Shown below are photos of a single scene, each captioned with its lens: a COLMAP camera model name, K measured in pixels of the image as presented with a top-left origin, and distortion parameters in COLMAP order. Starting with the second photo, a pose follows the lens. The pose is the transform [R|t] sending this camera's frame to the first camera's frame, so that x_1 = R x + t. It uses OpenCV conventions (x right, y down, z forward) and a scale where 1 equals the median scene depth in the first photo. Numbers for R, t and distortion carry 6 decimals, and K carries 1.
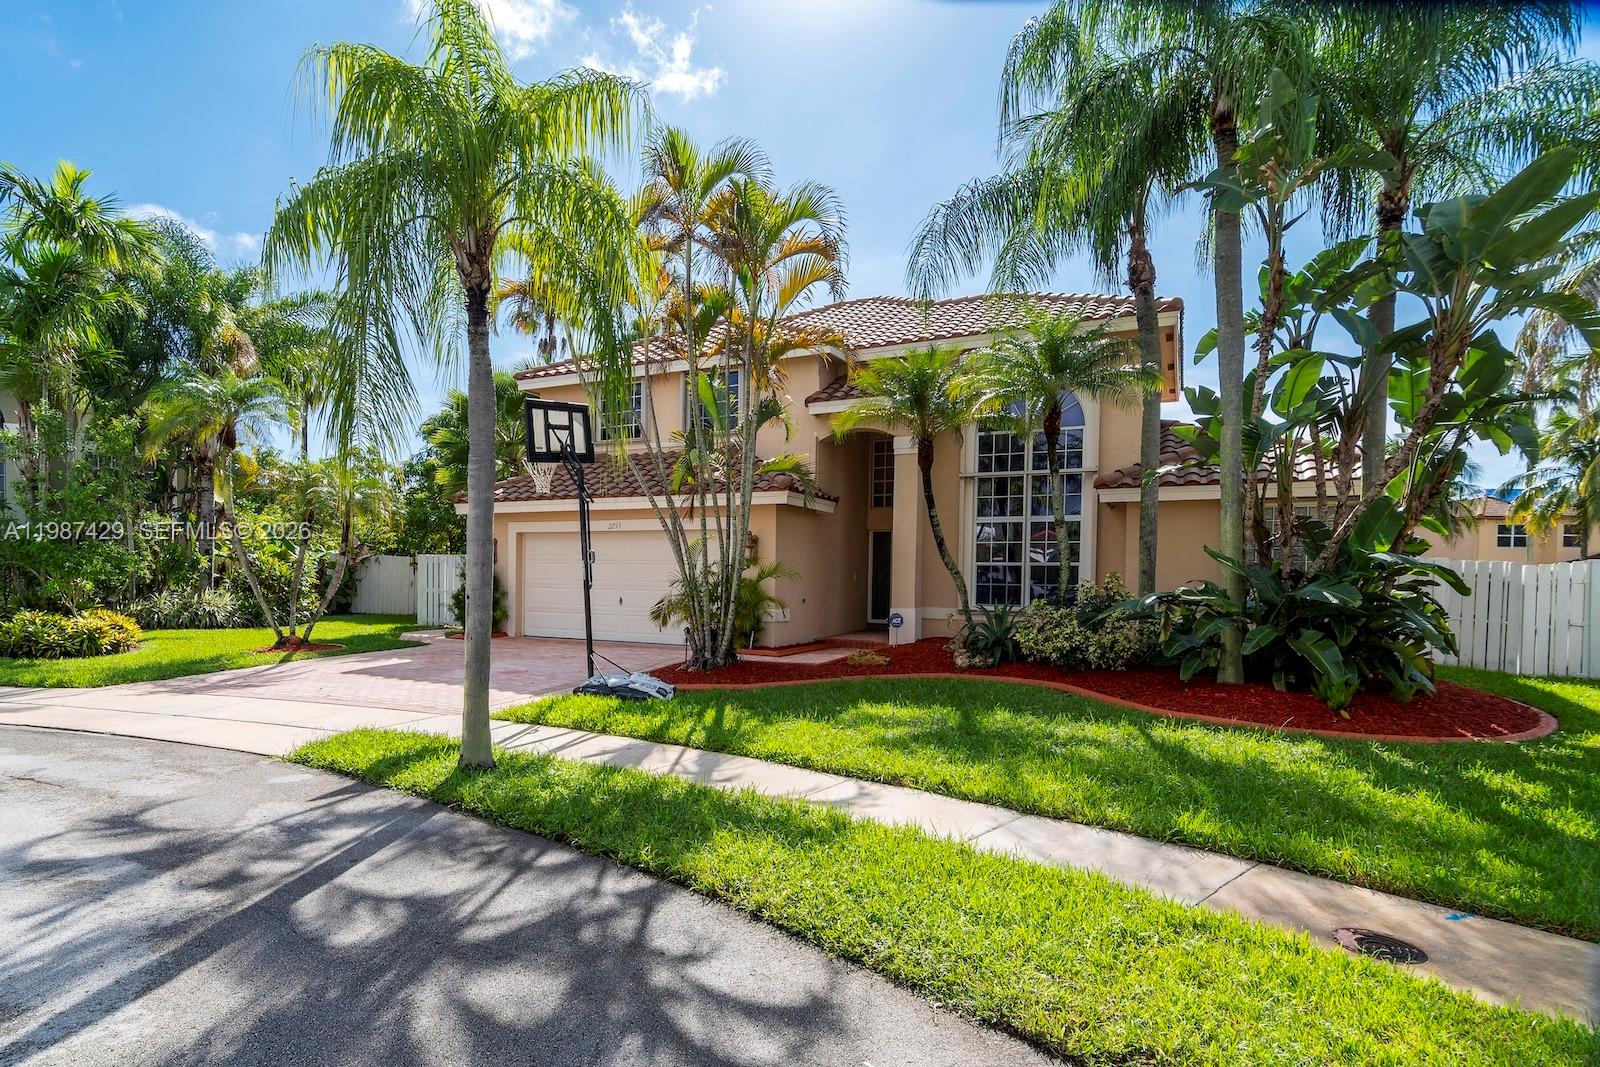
lens RADIAL K [[852.1, 0, 703.4], [0, 852.1, 608.7], [0, 0, 1]] dist [0.002509, -0.000416]
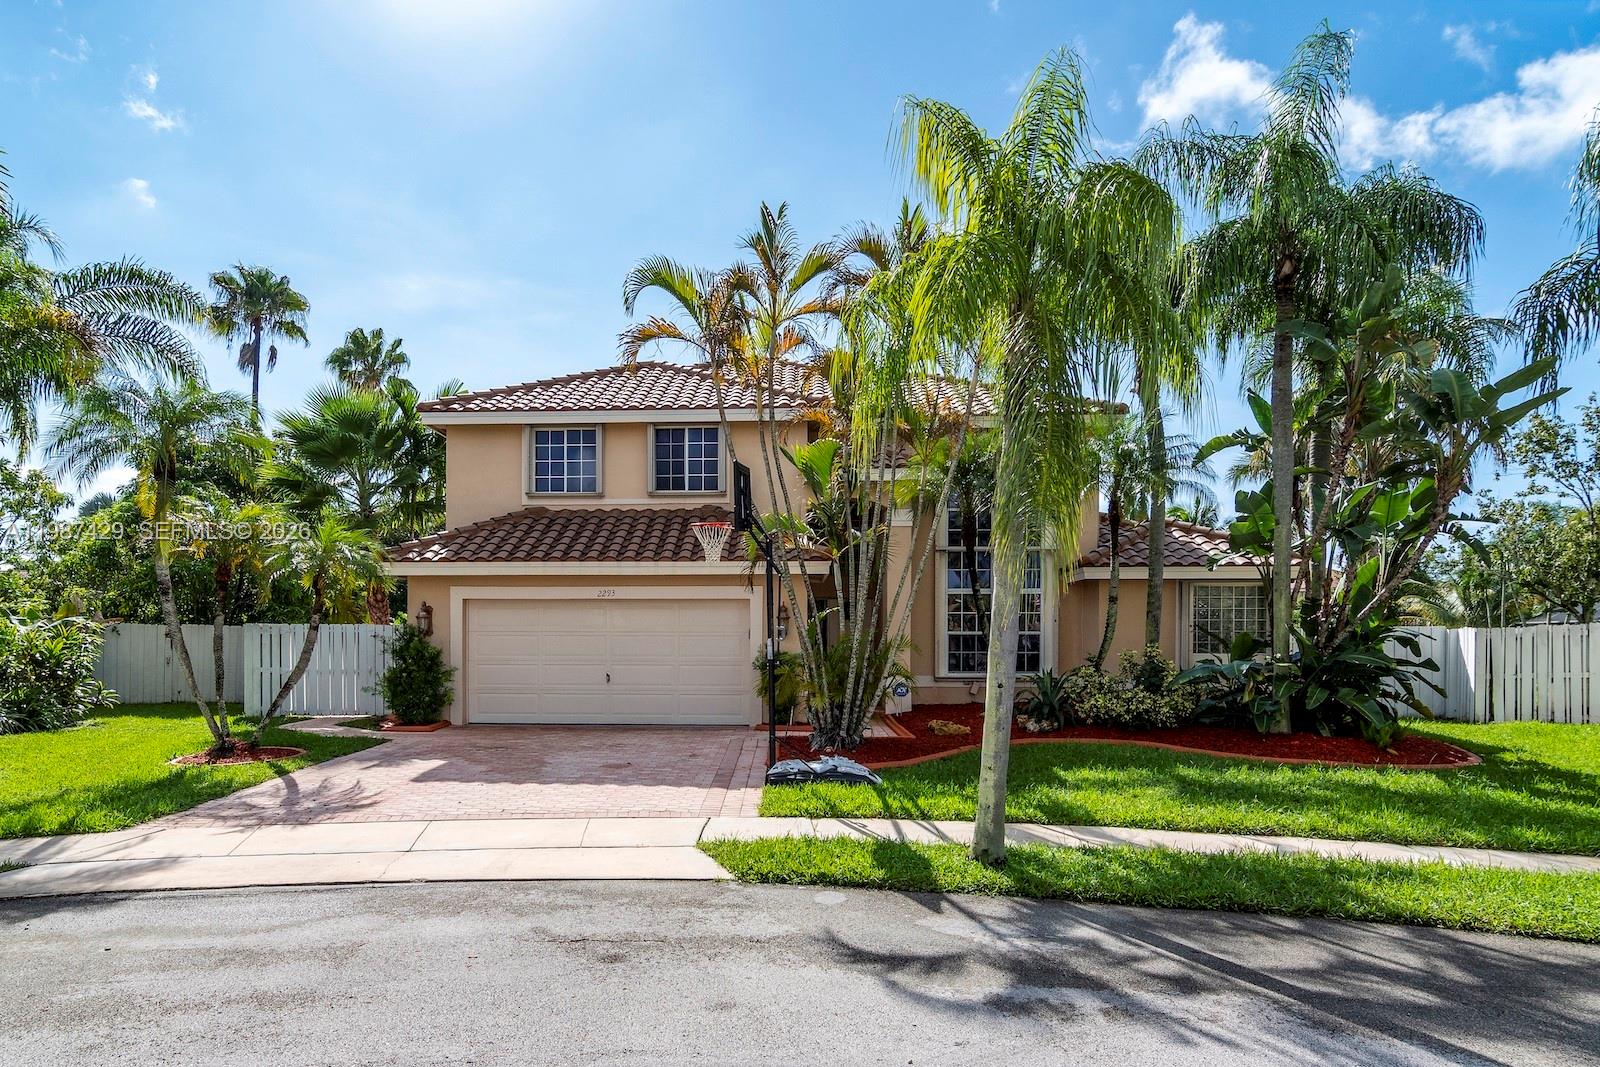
lens RADIAL K [[946.2, 0, 759.6], [0, 946.2, 641.3], [0, 0, 1]] dist [-0.001835, 0.000453]
pose [[0.902110, -0.012238, 0.431333, -0.524953], [0.026918, 0.999247, -0.027946, -0.021936], [-0.430666, 0.036821, 0.901760, 0.071253]]
